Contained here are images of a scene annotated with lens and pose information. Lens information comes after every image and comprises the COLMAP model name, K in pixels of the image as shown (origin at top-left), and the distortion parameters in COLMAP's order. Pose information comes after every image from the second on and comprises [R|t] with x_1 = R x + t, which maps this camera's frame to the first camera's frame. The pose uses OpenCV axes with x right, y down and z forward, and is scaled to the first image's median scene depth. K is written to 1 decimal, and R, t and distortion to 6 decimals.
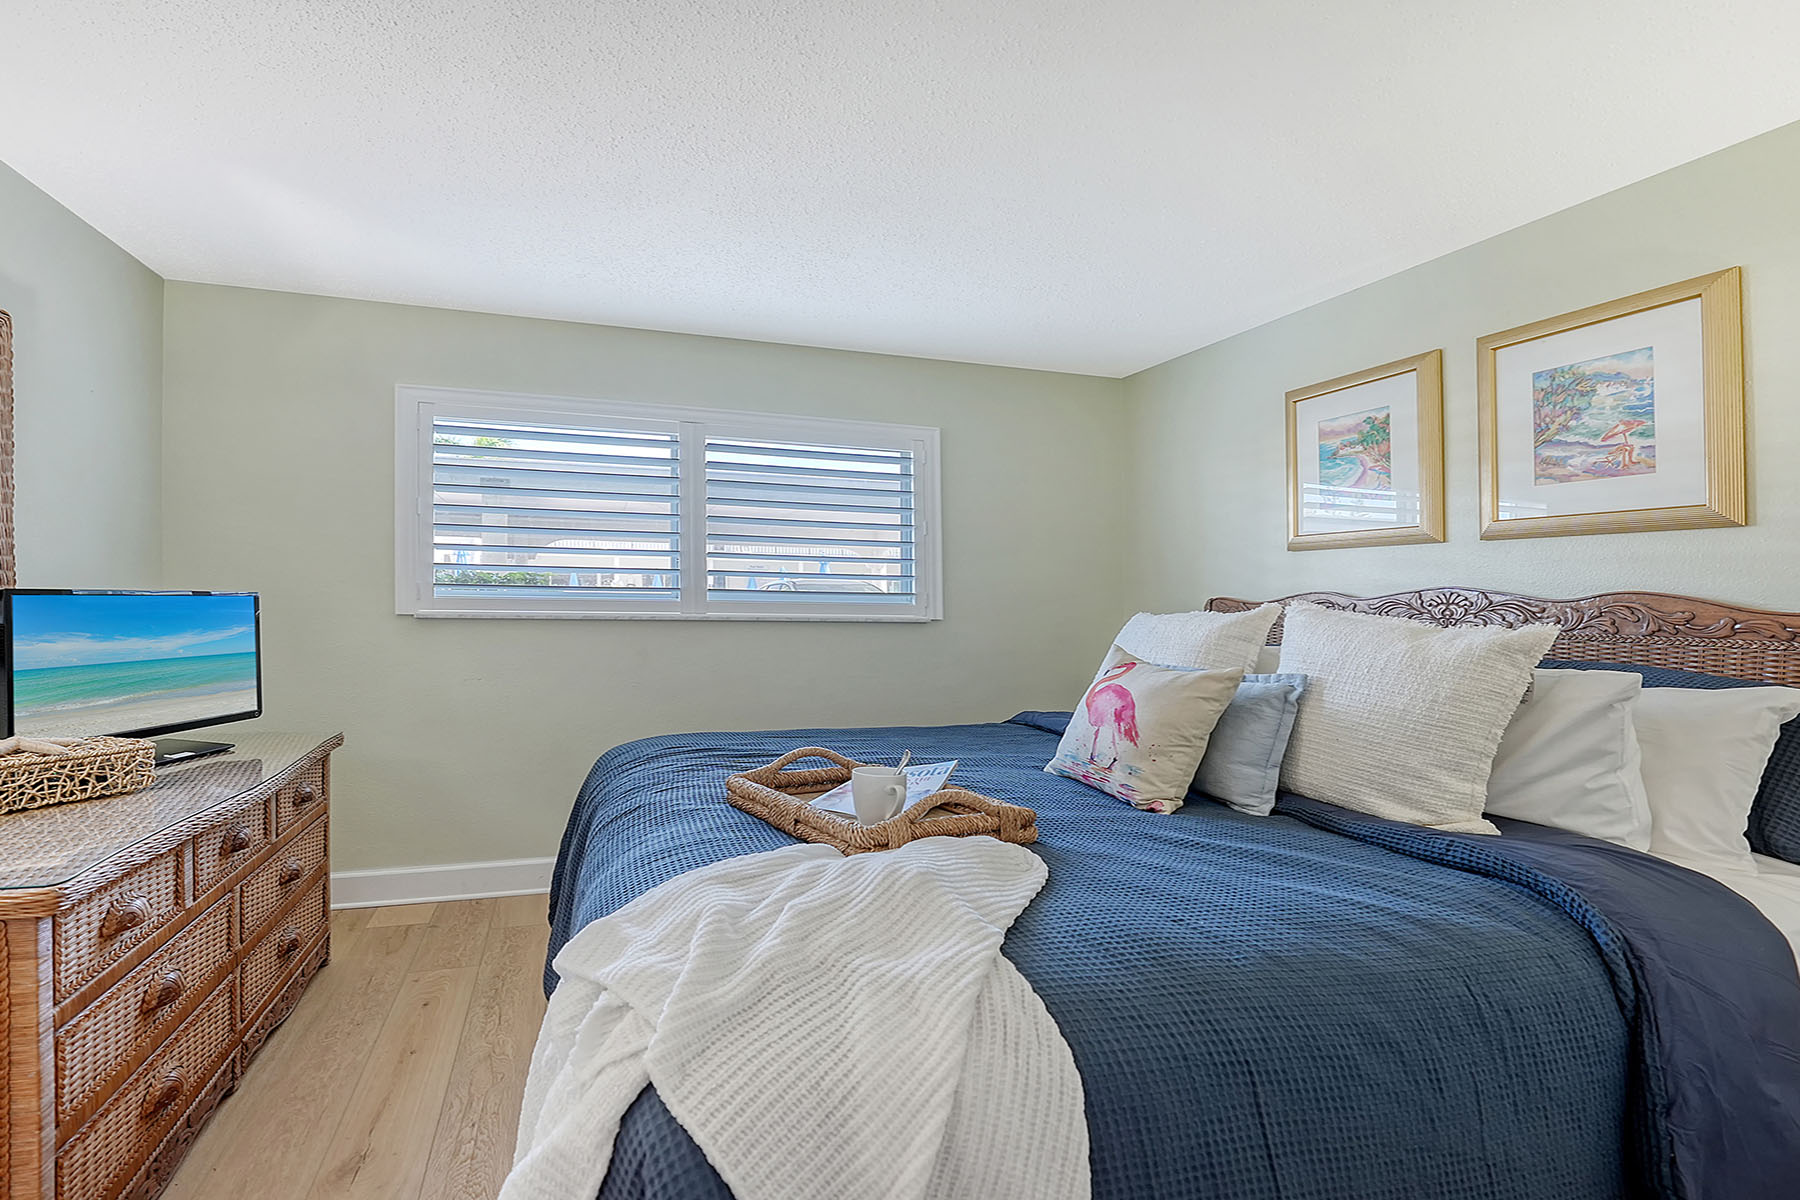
lens RADIAL K [[904.6, 0, 896.4], [0, 904.6, 593.8], [0, 0, 1]] dist [-0.014878, 0.000570]
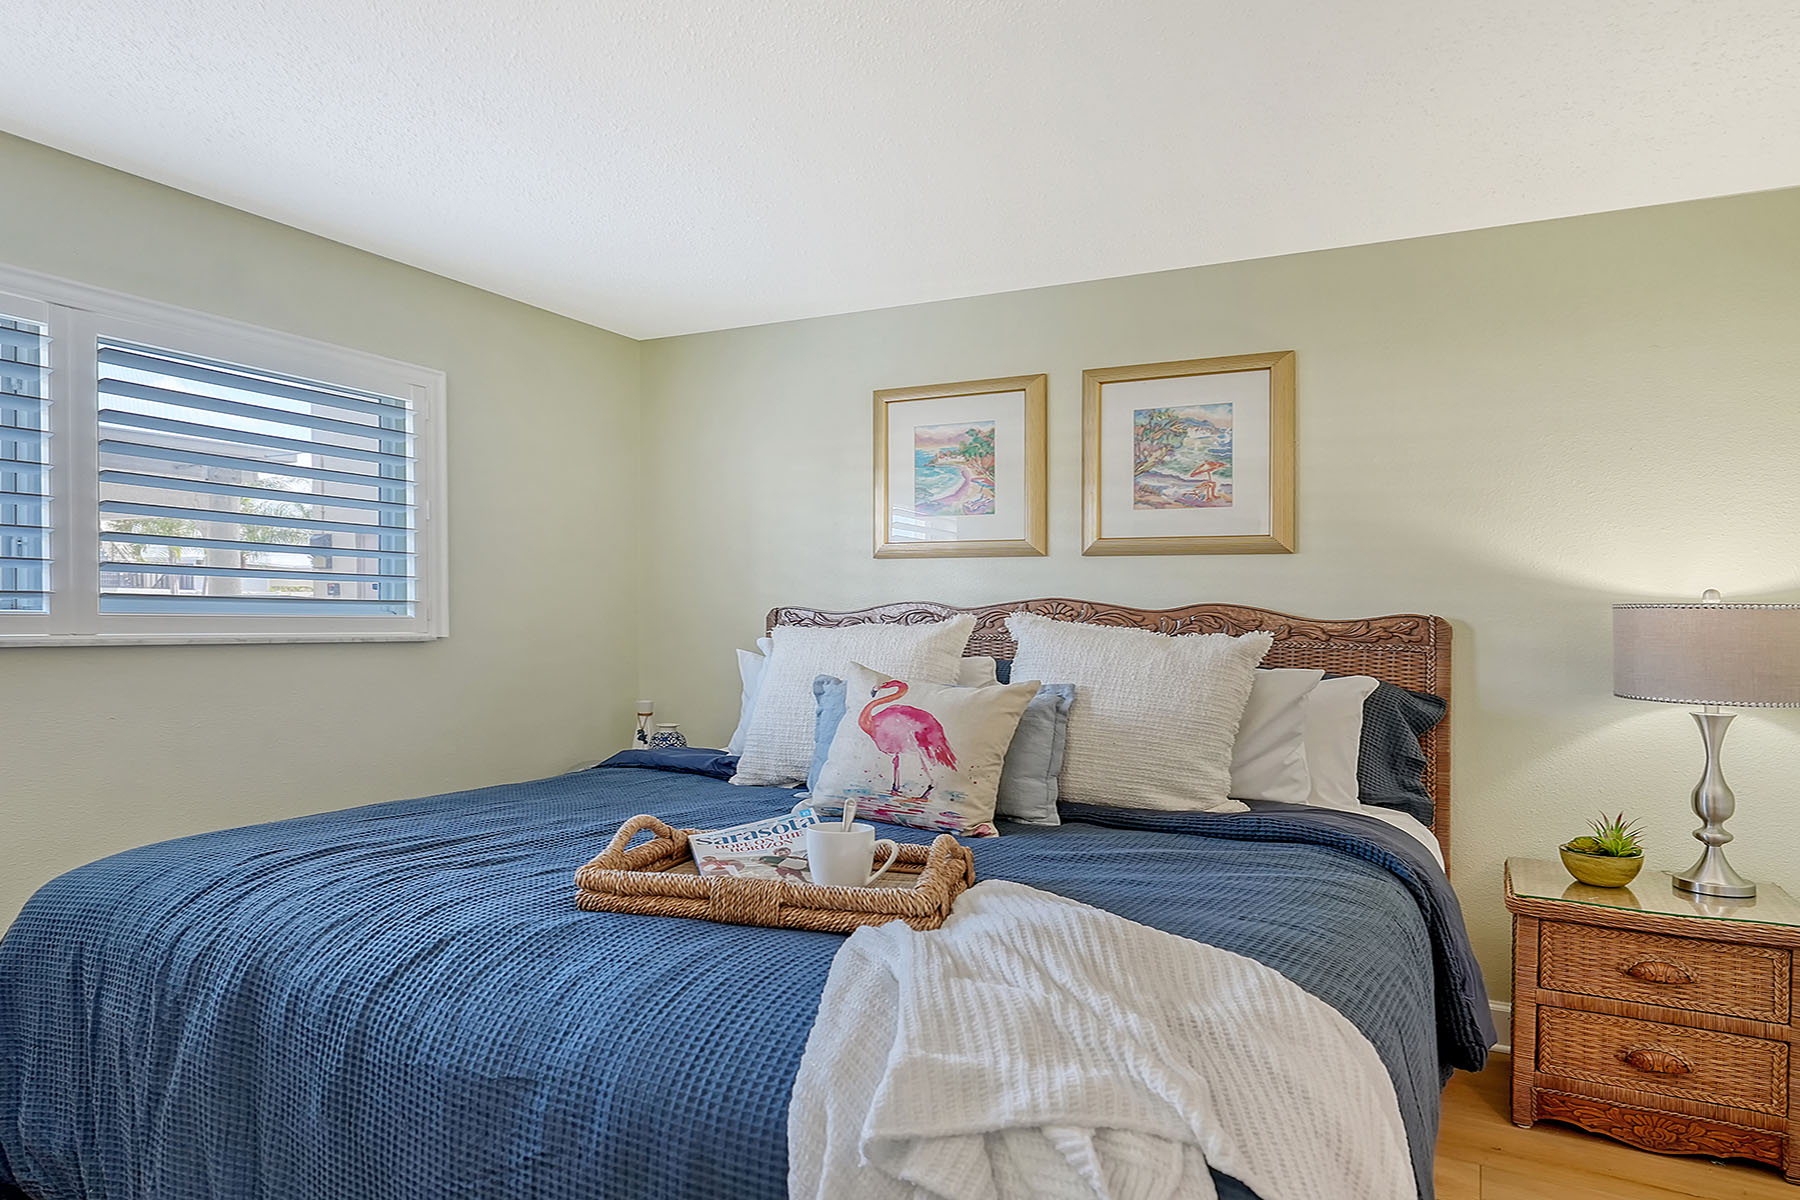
lens RADIAL K [[1101.1, 0, 899.4], [0, 1101.1, 619.4], [0, 0, 1]] dist [0.000851, 0.000638]
pose [[0.740361, -0.008342, 0.672158, -0.513277], [-0.004281, 0.999844, 0.017124, -0.005017], [-0.672196, -0.015555, 0.740210, 0.192077]]
